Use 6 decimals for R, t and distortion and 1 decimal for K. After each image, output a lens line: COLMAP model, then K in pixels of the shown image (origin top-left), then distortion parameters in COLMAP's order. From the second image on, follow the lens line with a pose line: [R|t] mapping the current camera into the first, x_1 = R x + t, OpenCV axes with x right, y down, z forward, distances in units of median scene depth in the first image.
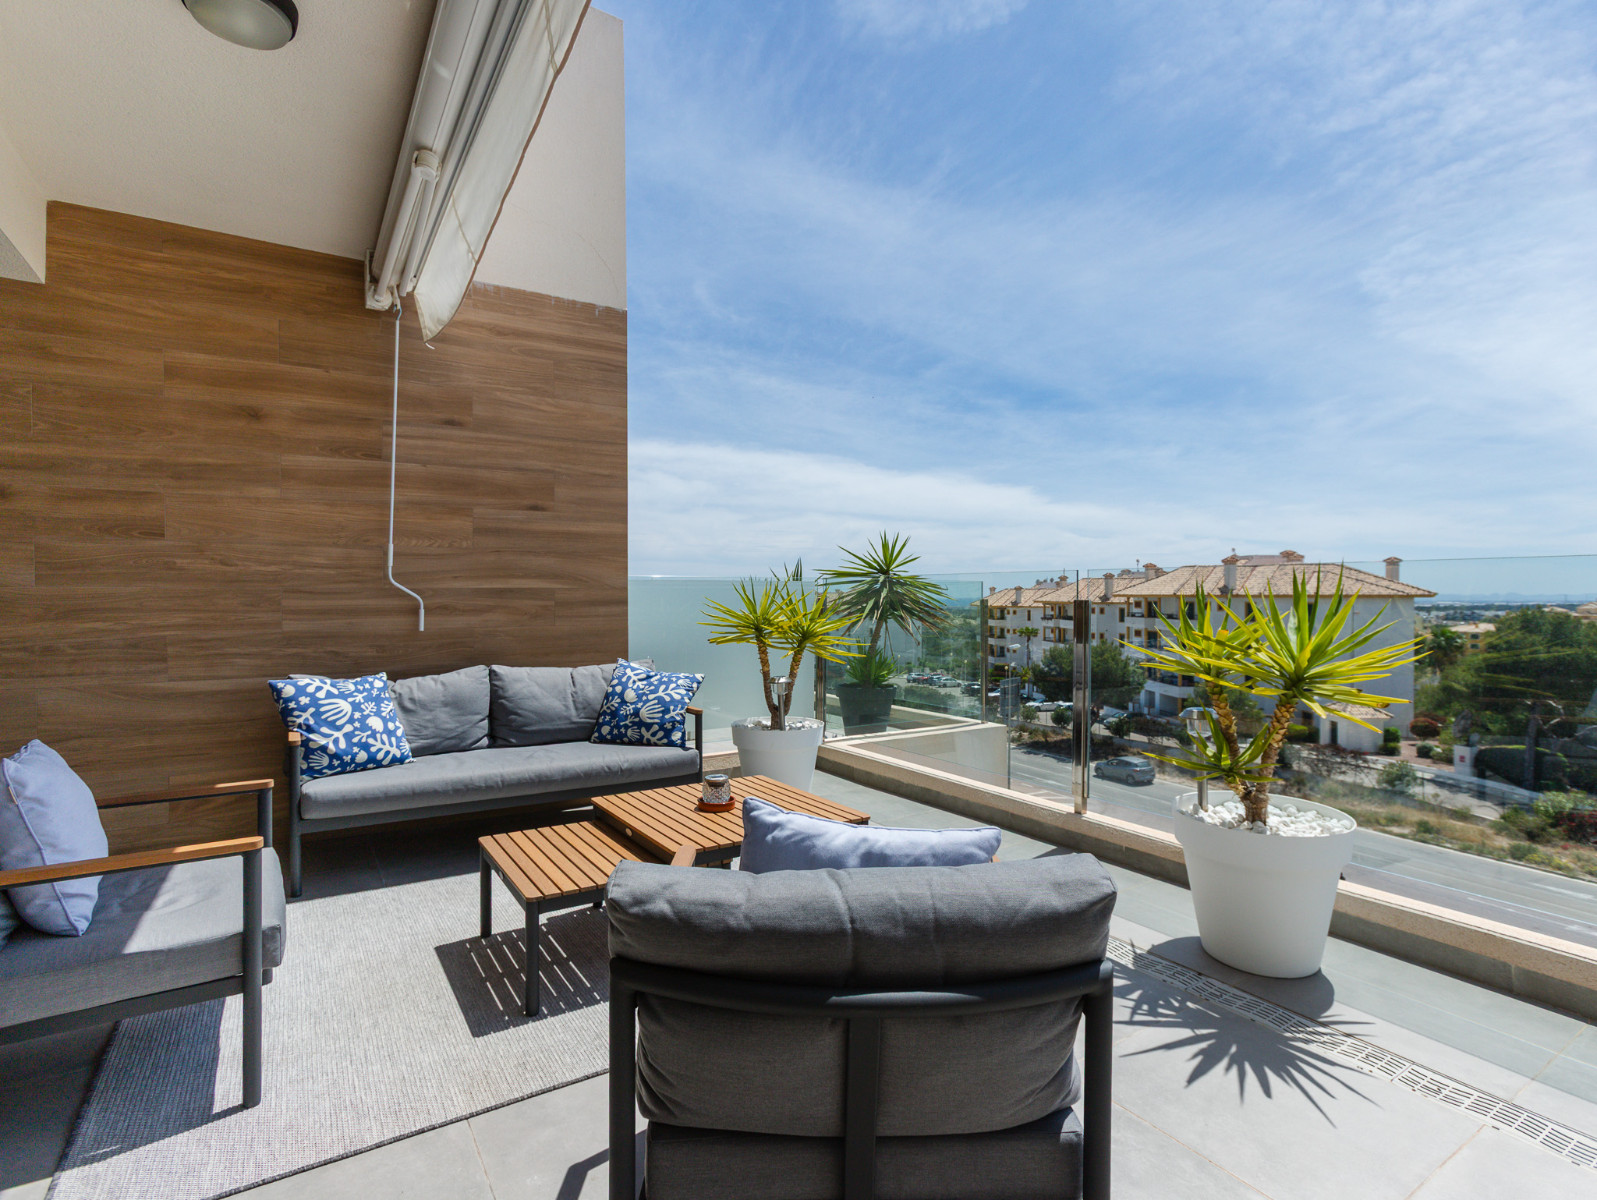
lens RADIAL K [[799.7, 0, 793.7], [0, 799.7, 602.4], [0, 0, 1]] dist [-0.023494, 0.018600]
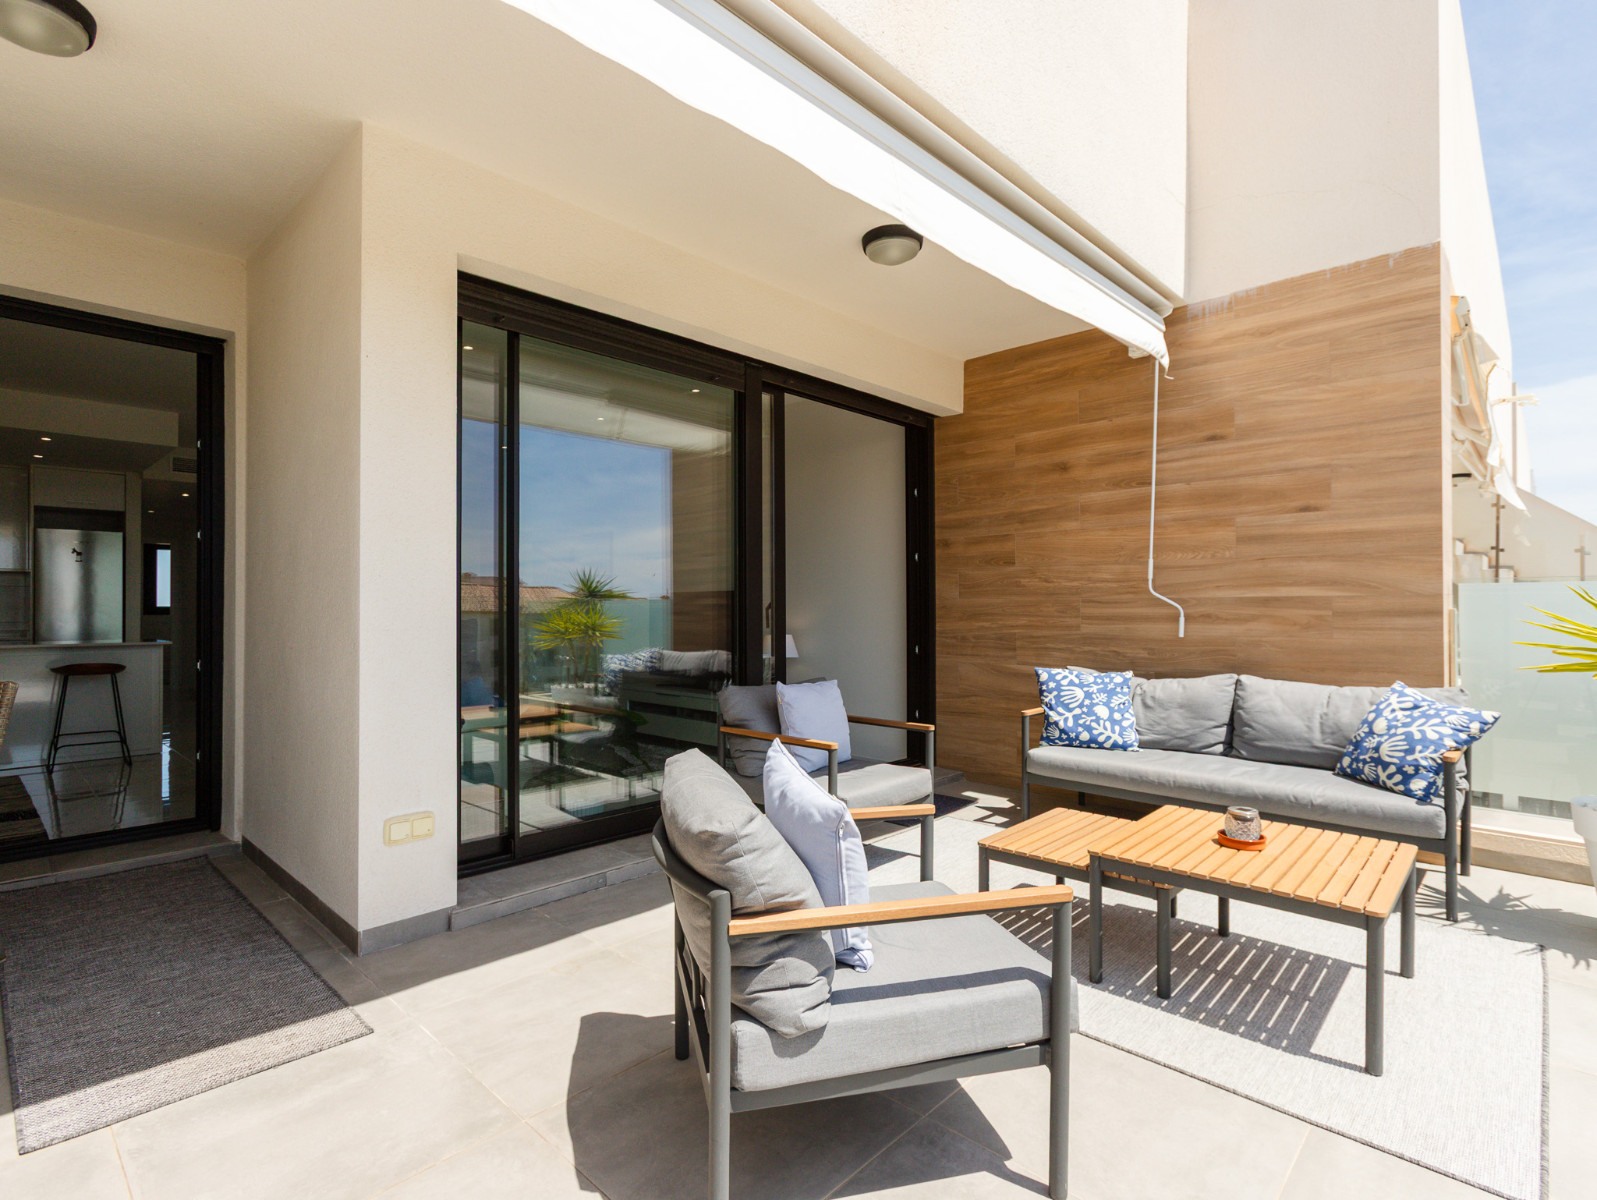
lens RADIAL K [[799.7, 0, 793.7], [0, 799.7, 602.4], [0, 0, 1]] dist [-0.023494, 0.018600]
pose [[0.242072, -0.006237, -0.970238, 0.470212], [-0.009574, 0.999915, -0.008817, 0.003200], [0.970211, 0.011424, 0.241992, 0.233627]]
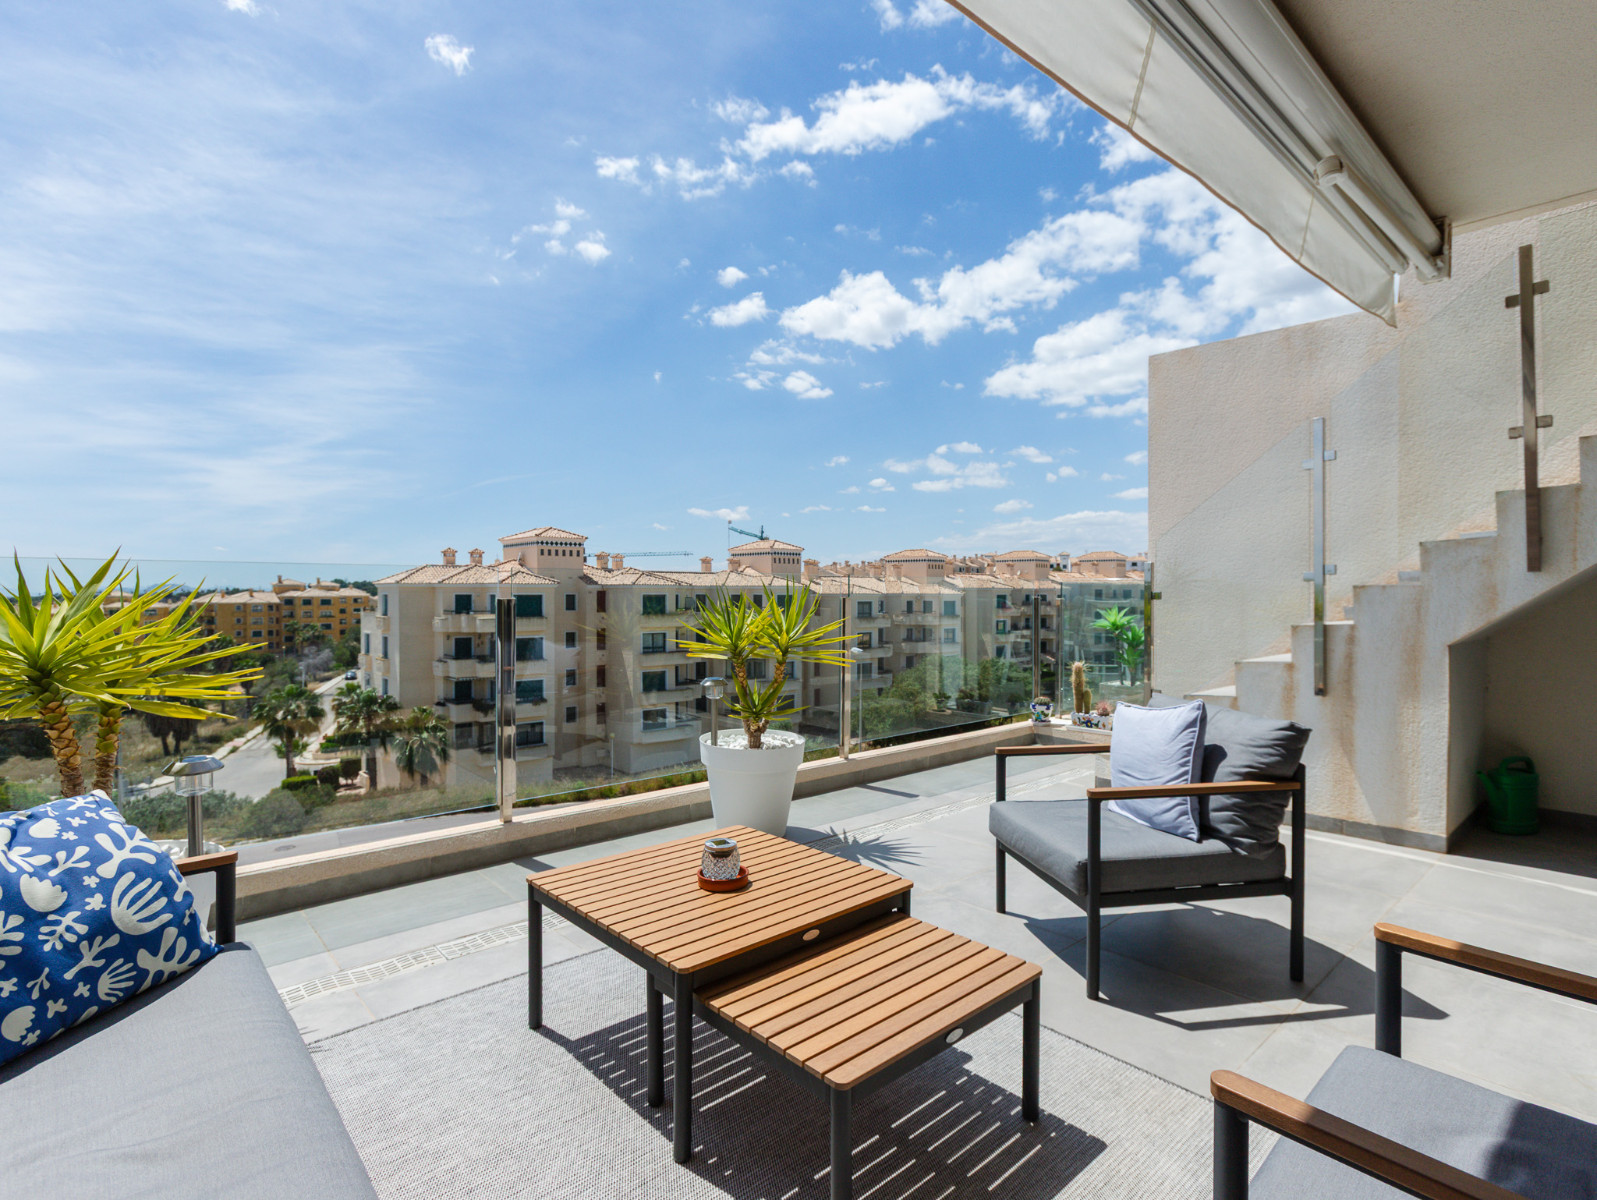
lens RADIAL K [[799.7, 0, 793.7], [0, 799.7, 602.4], [0, 0, 1]] dist [-0.023494, 0.018600]
pose [[-0.157020, -0.011423, 0.987529, -0.626616], [0.005256, 0.999909, 0.012402, -0.009499], [-0.987581, 0.007138, -0.156946, 0.787347]]
